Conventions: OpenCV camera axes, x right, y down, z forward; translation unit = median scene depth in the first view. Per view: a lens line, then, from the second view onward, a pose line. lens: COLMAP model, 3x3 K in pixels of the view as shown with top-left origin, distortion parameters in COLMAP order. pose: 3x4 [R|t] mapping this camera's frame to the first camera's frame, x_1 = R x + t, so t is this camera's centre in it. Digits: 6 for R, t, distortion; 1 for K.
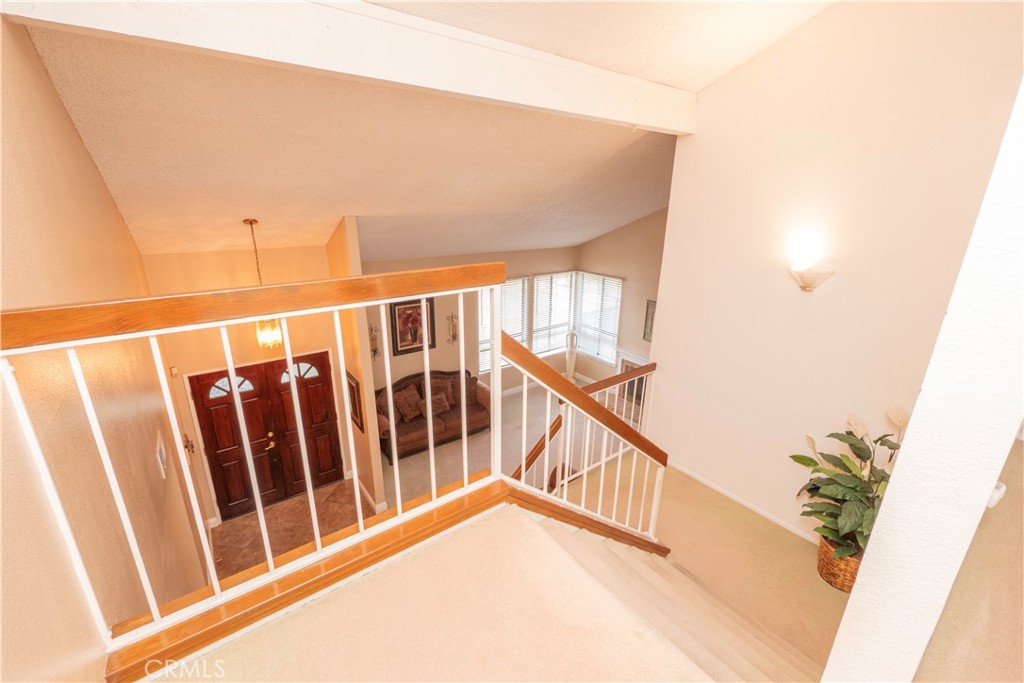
lens RADIAL K [[442.9, 0, 512.0], [0, 442.9, 336.3], [0, 0, 1]] dist [-0.000921, 0.000140]
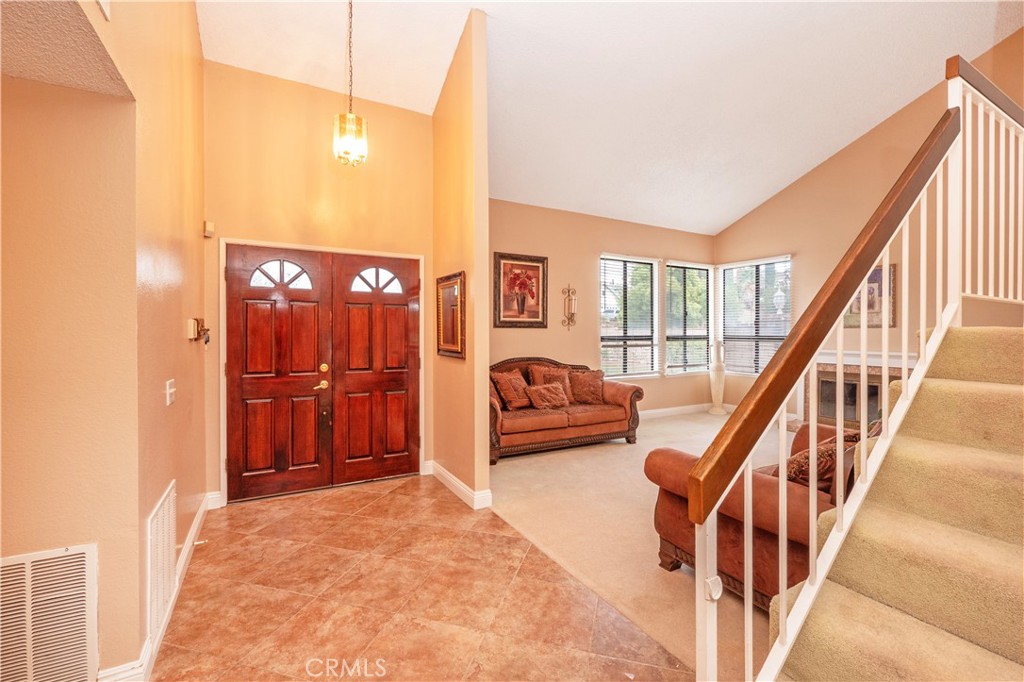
lens RADIAL K [[442.9, 0, 509.3], [0, 442.9, 342.0], [0, 0, 1]] dist [-0.000921, 0.000140]
pose [[0.990701, -0.011170, -0.135597, -0.144179], [-0.030880, 0.952154, -0.304054, 0.295471], [0.132506, 0.305414, 0.942955, 0.317690]]
